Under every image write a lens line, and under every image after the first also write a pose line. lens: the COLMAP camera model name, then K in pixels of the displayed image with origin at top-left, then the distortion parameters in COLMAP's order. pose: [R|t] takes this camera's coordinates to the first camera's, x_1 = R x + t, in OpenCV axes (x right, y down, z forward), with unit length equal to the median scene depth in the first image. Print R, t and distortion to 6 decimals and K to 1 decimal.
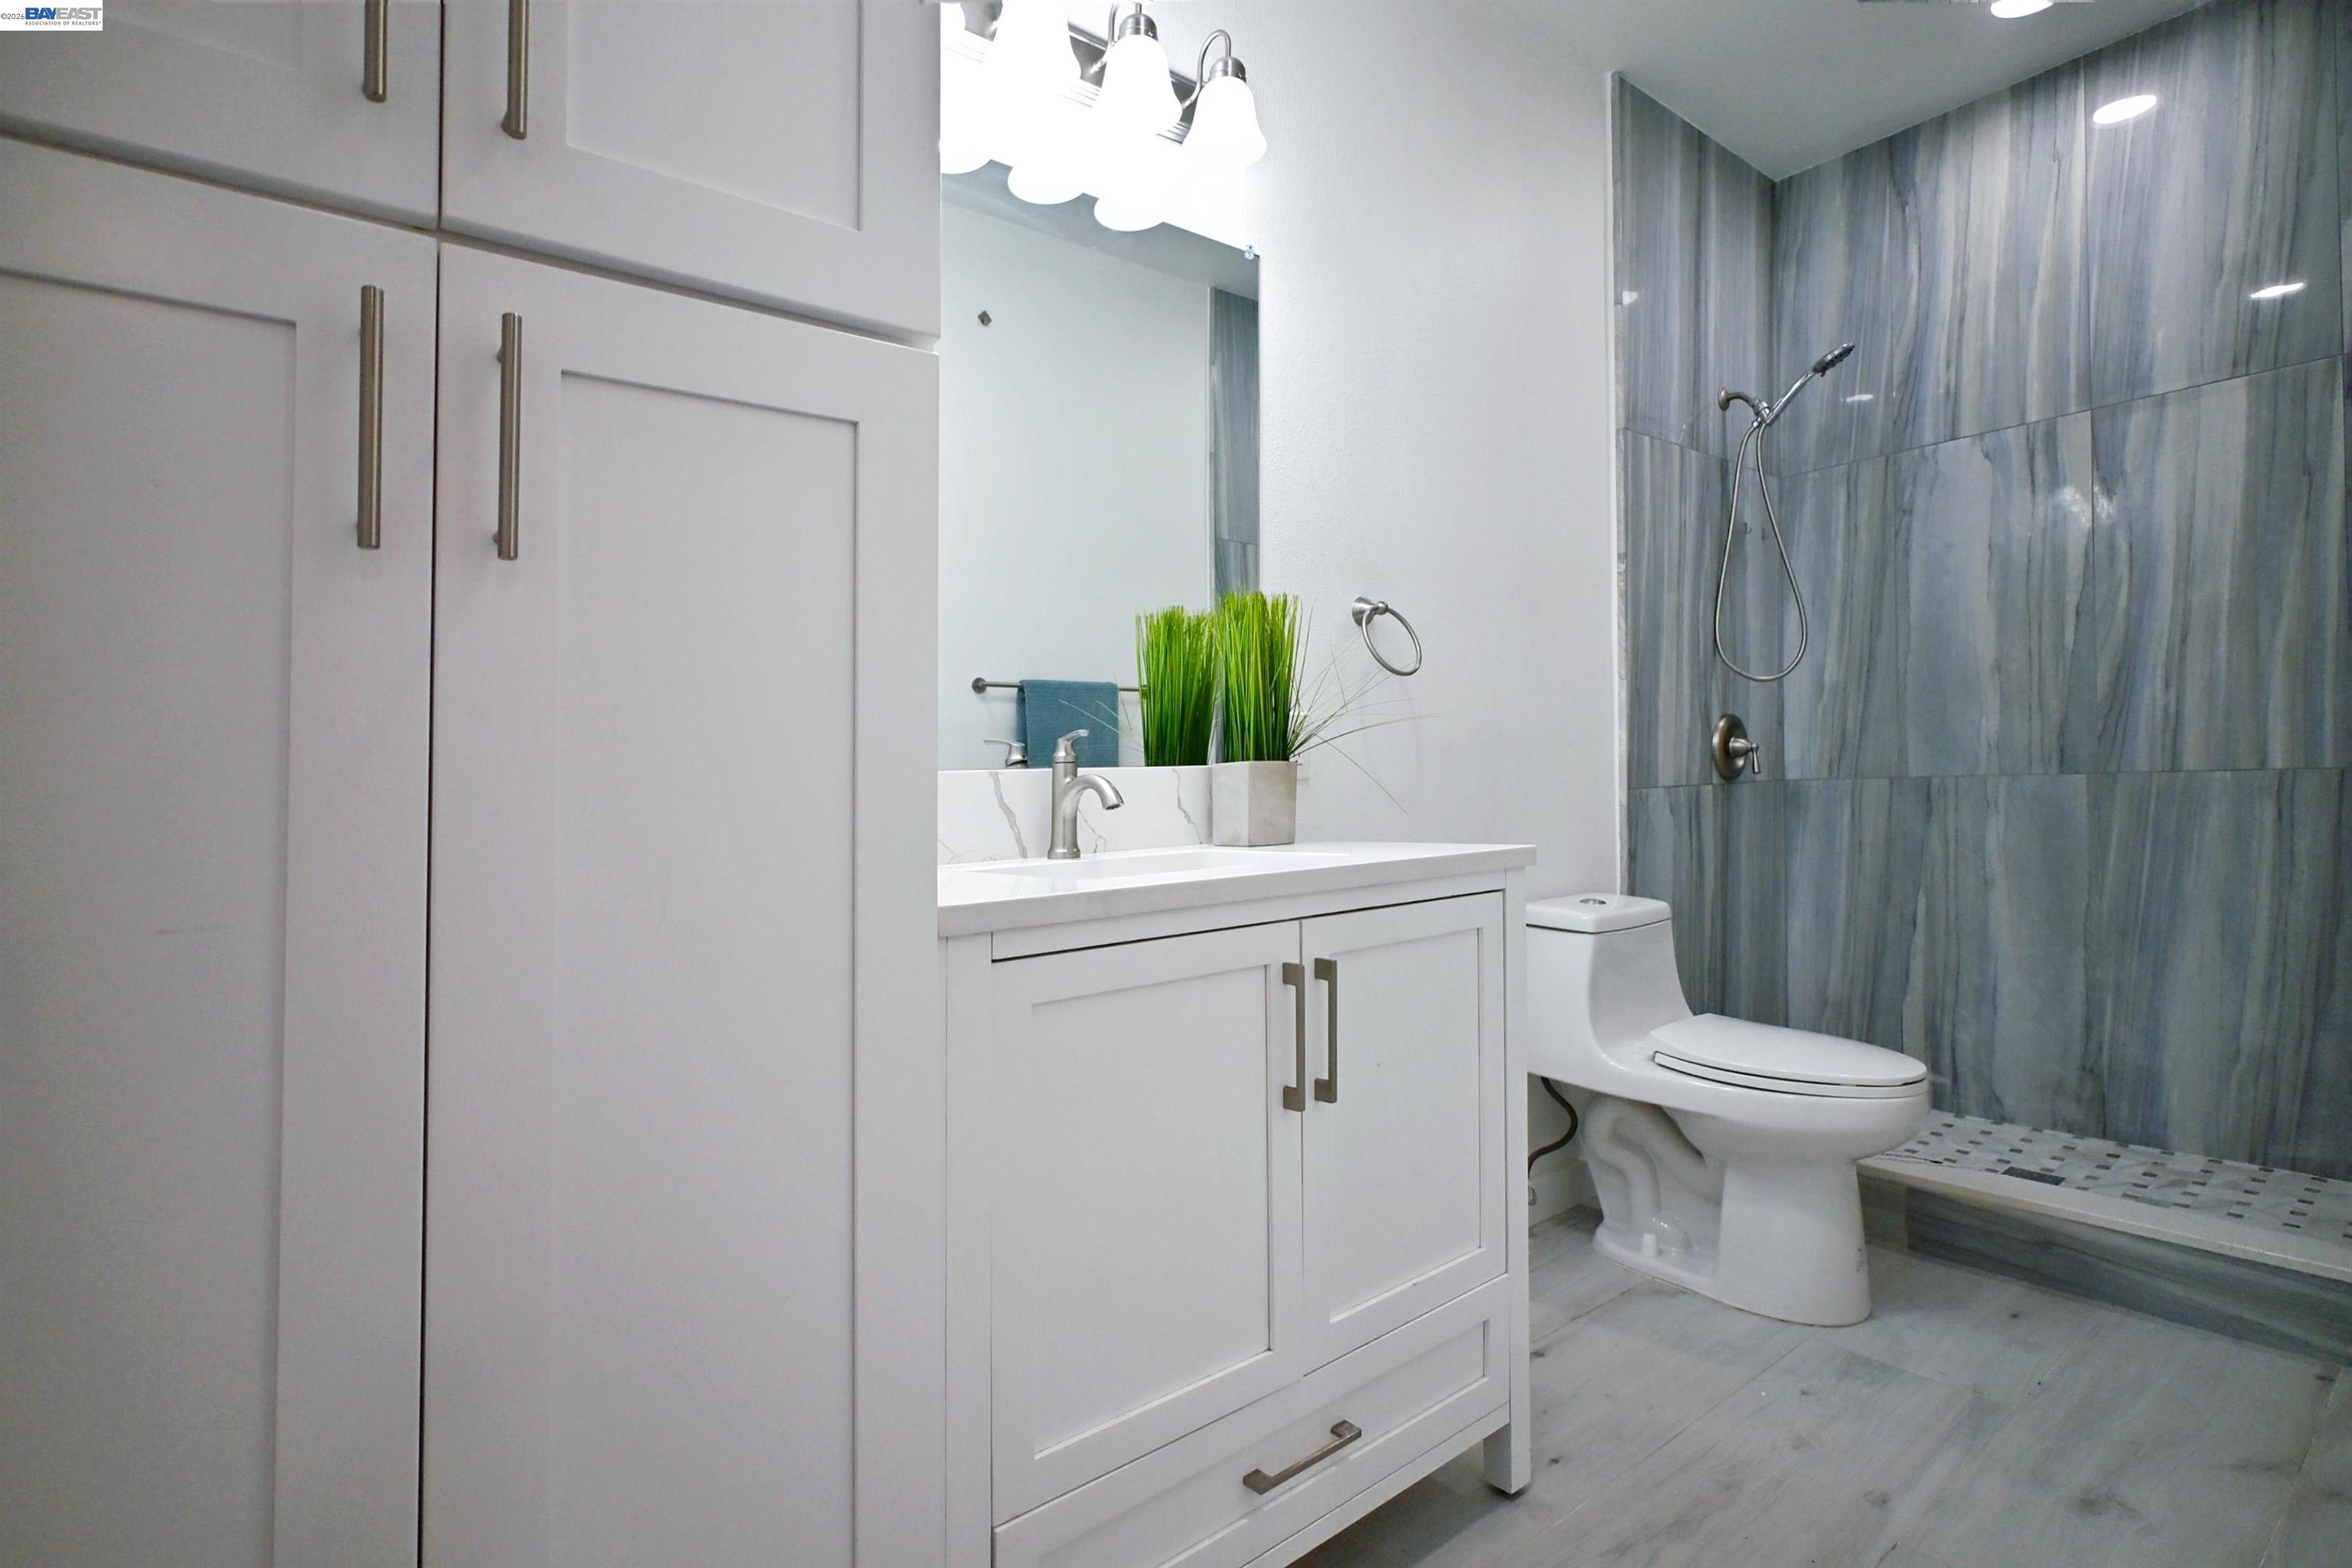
lens RADIAL K [[1062.5, 0, 1210.6], [0, 1062.5, 772.7], [0, 0, 1]] dist [-0.003445, 0.000859]
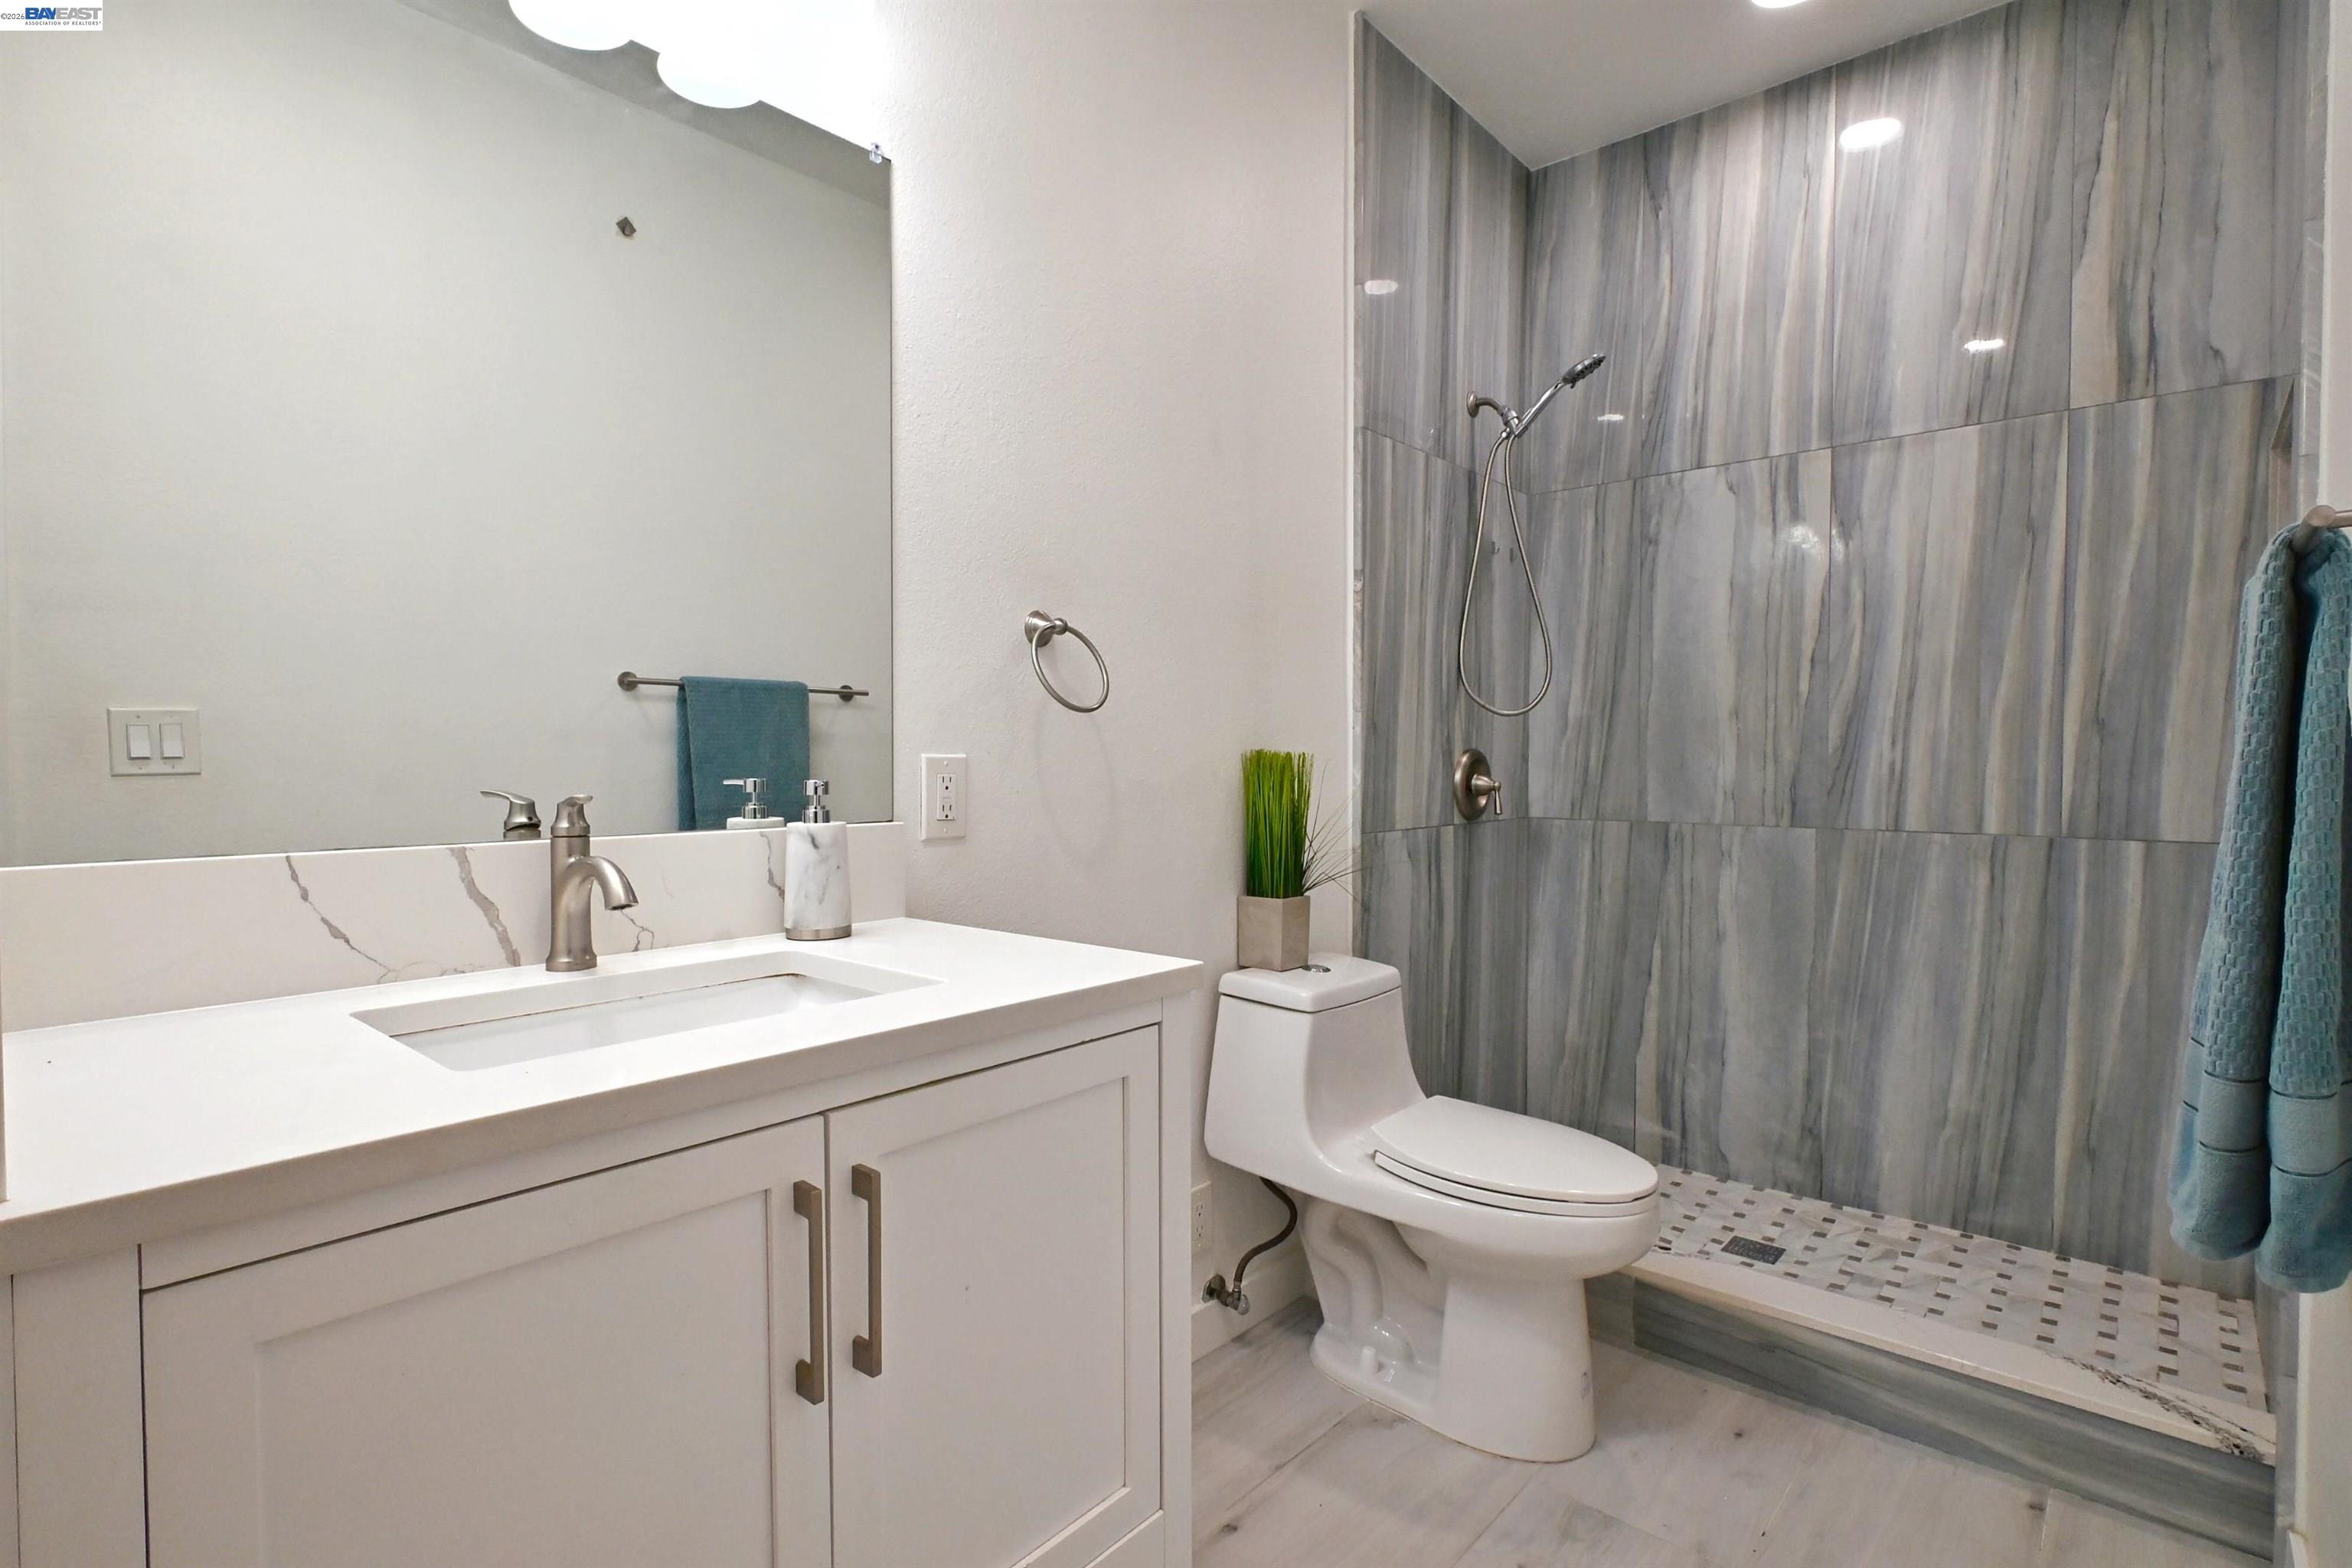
lens RADIAL K [[1150.3, 0, 1176.0], [0, 1150.3, 784.0], [0, 0, 1]] dist [-0.005348, -0.000749]
pose [[0.981331, 0.020570, 0.191225, 0.062503], [-0.021775, 0.999754, 0.004201, -0.031166], [-0.191092, -0.008287, 0.981537, 0.096354]]
